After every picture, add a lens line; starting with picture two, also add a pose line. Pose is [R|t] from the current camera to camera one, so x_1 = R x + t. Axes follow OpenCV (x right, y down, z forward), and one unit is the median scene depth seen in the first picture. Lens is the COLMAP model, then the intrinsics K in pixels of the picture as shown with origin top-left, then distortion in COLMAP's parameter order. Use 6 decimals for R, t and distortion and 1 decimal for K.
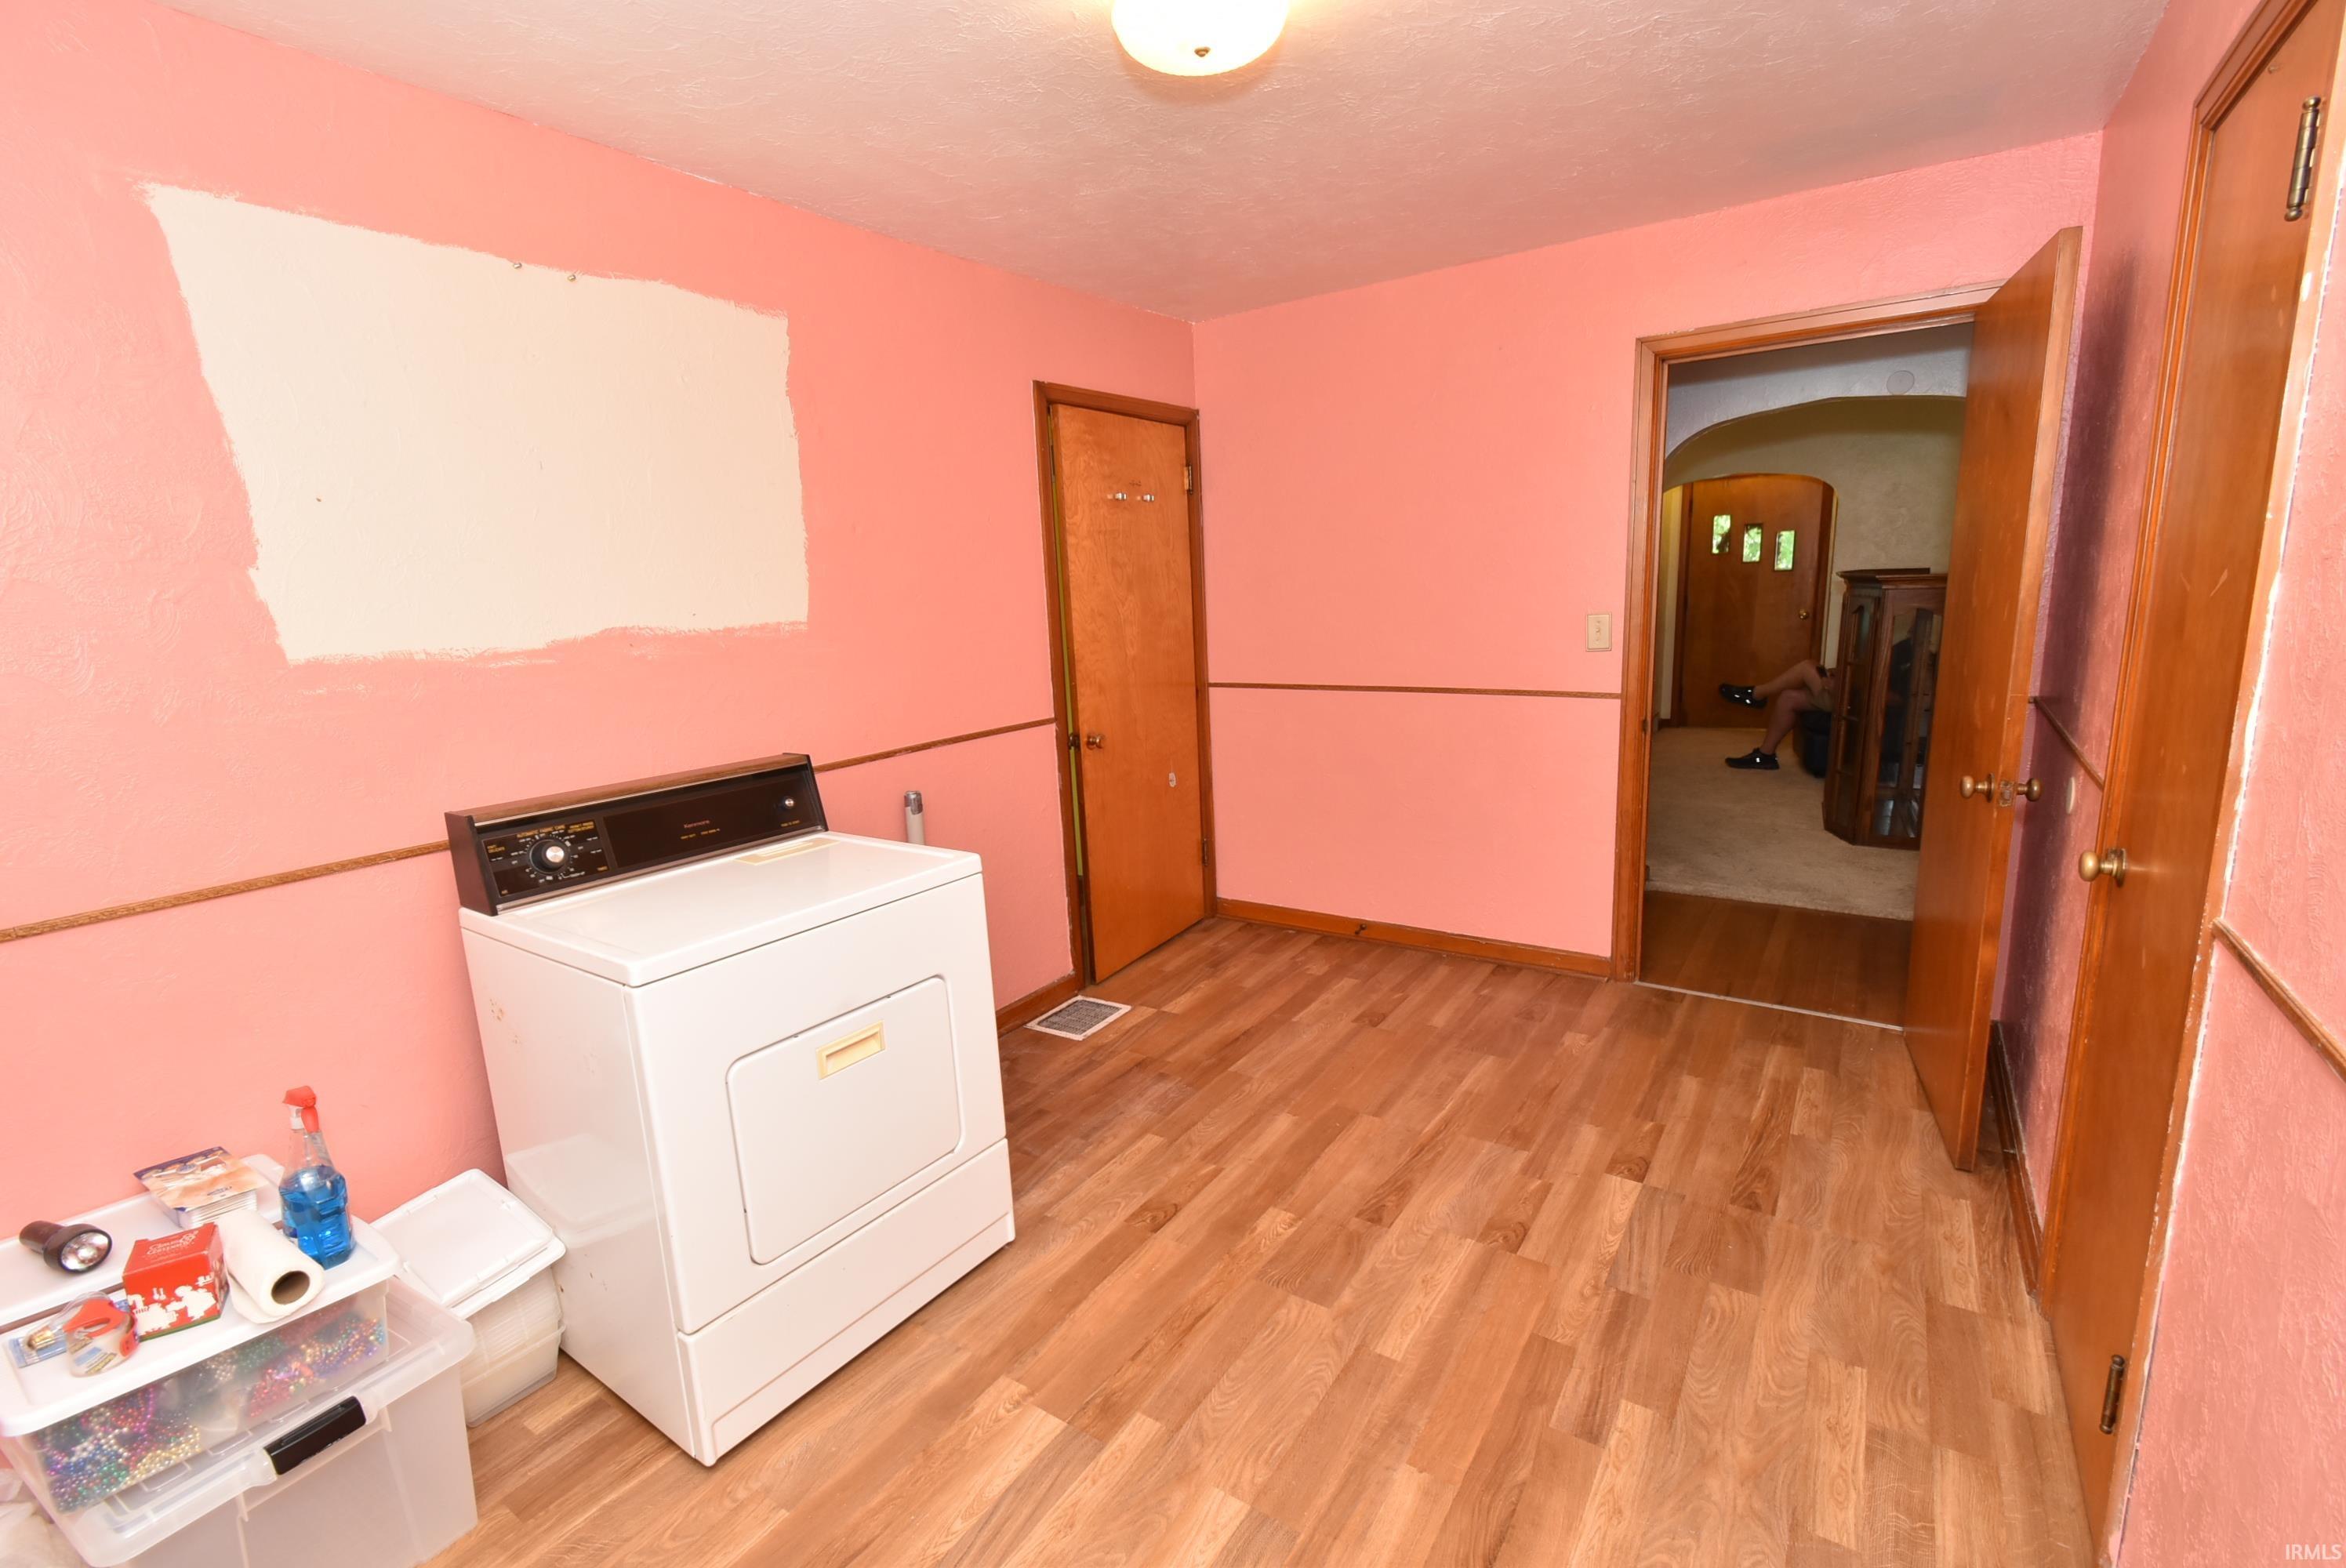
lens RADIAL K [[1033.1, 0, 1171.7], [0, 1033.1, 791.9], [0, 0, 1]] dist [0.000833, -0.001081]
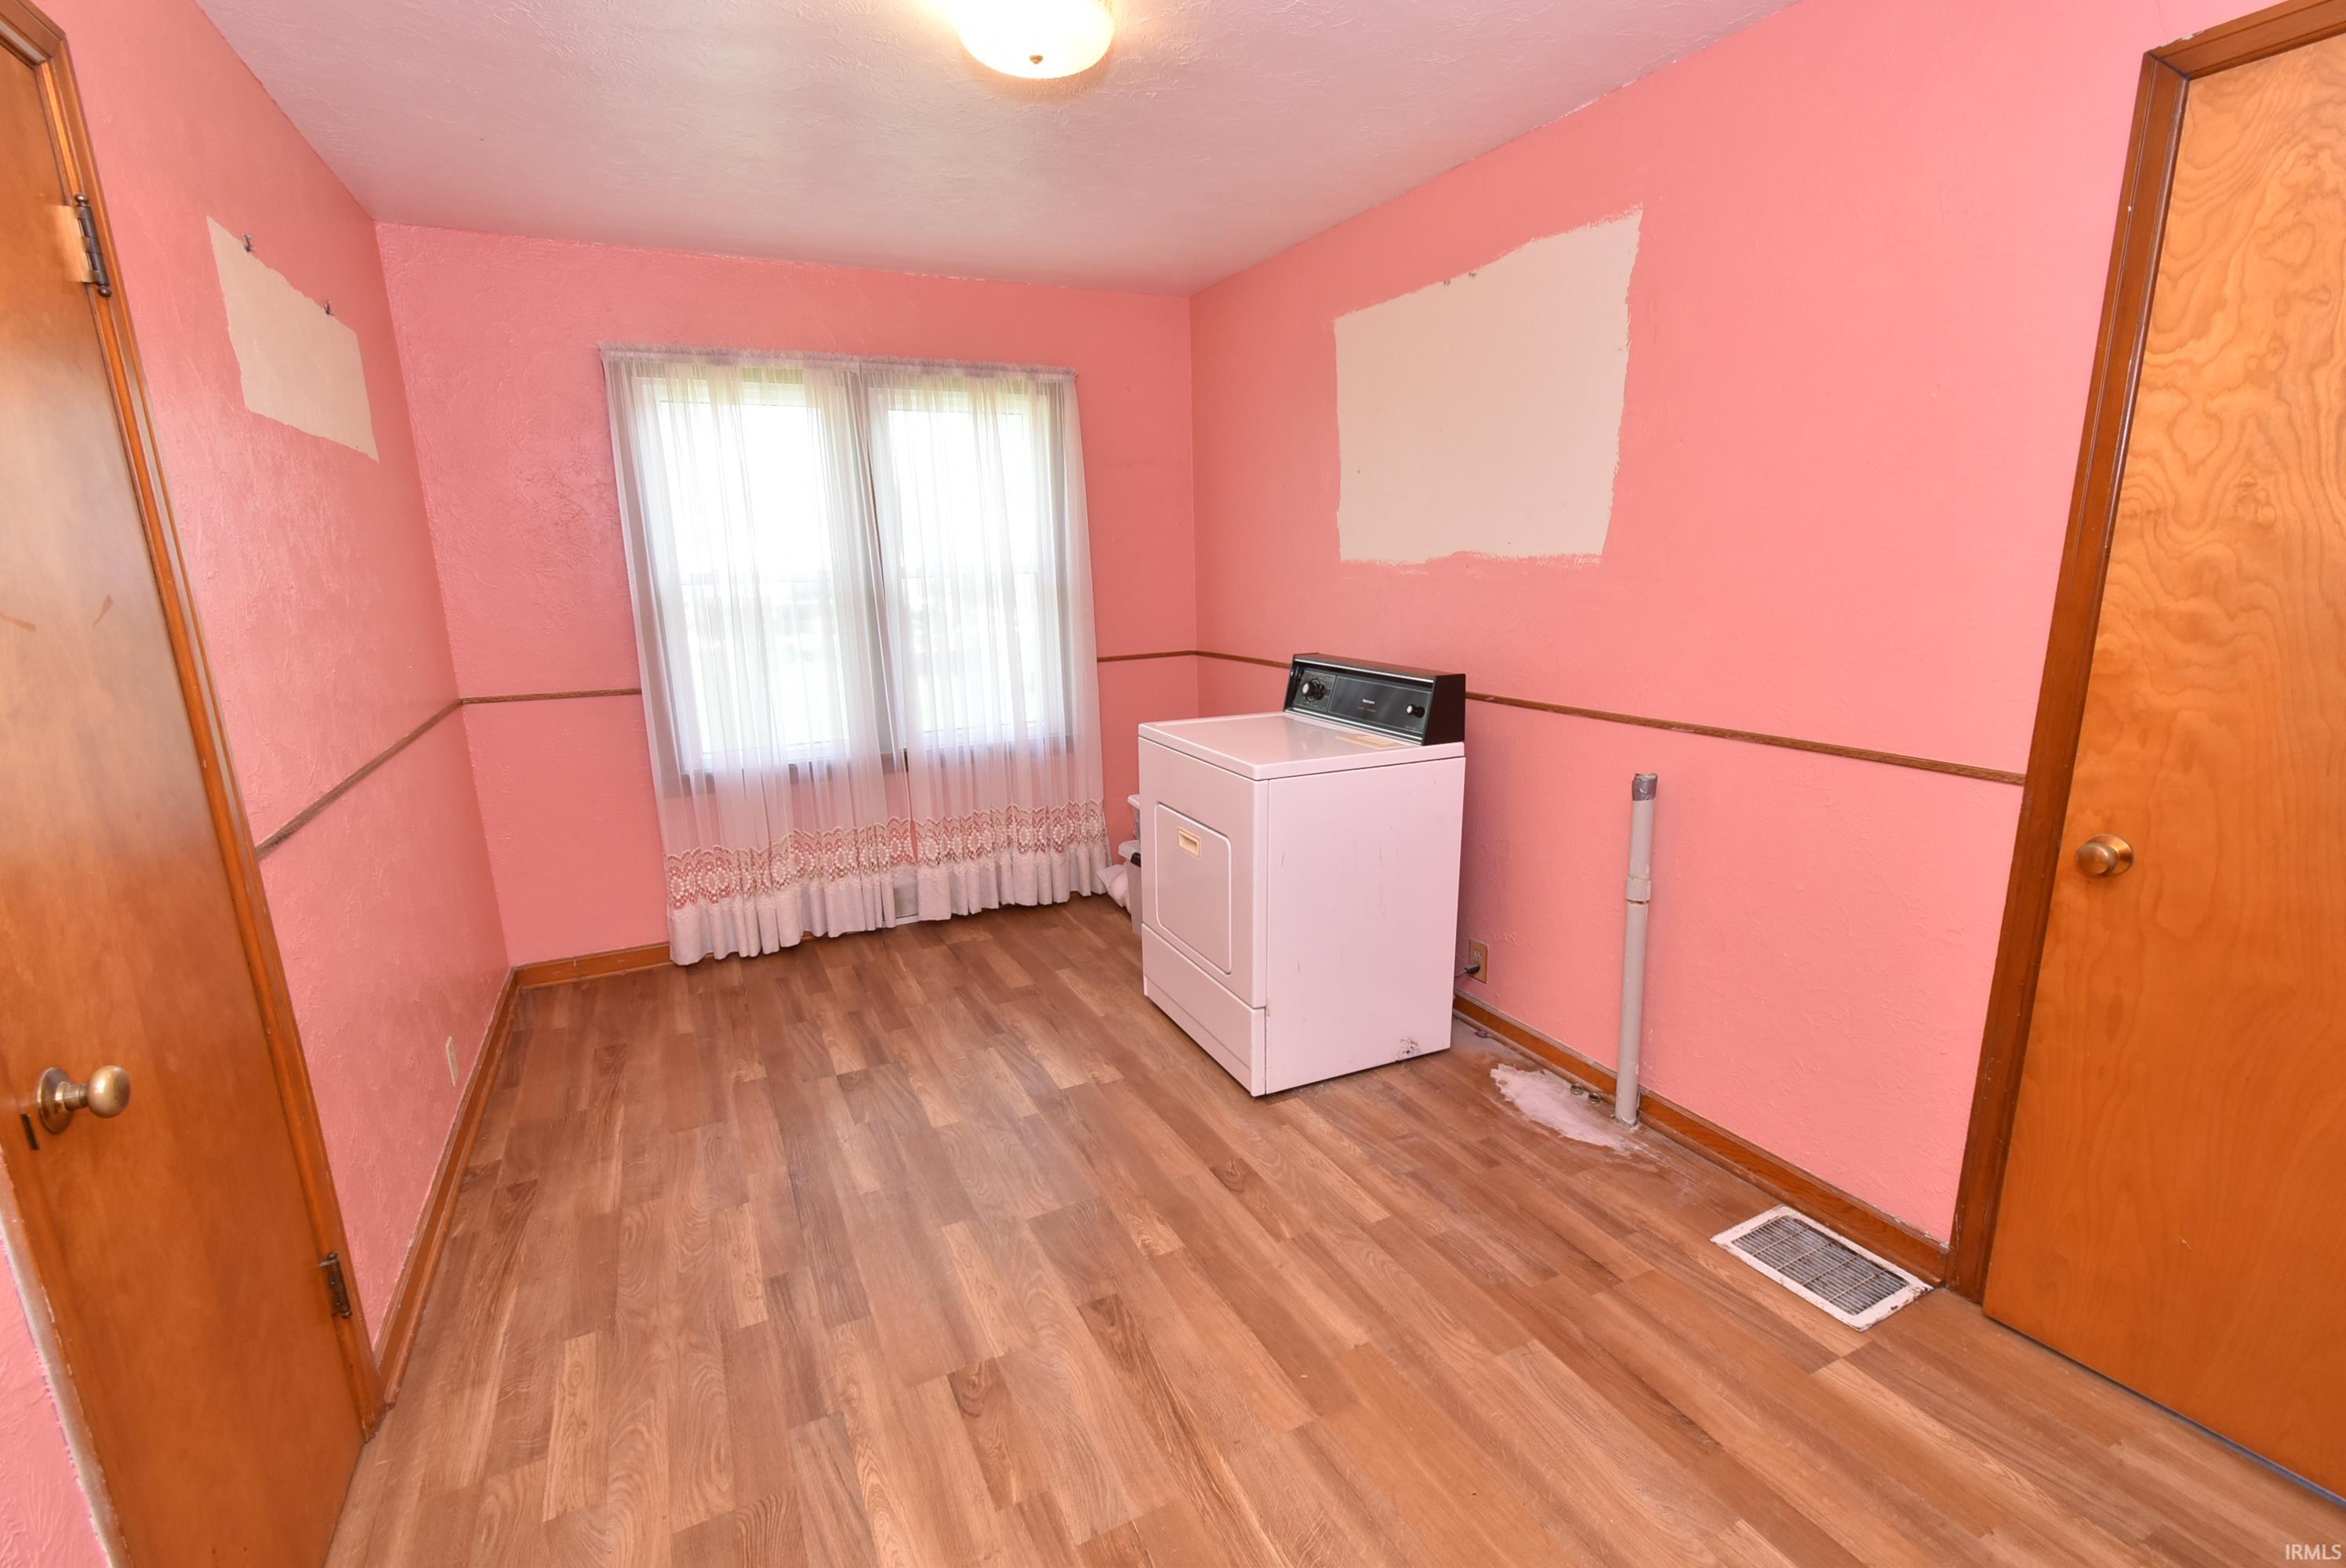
lens RADIAL K [[1033.1, 0, 1171.7], [0, 1033.1, 791.9], [0, 0, 1]] dist [0.000833, -0.001081]
pose [[-0.489984, 0.252685, -0.834306, 0.796357], [-0.126391, 0.926362, 0.354795, -0.296944], [0.862520, 0.279293, -0.421965, 1.336062]]
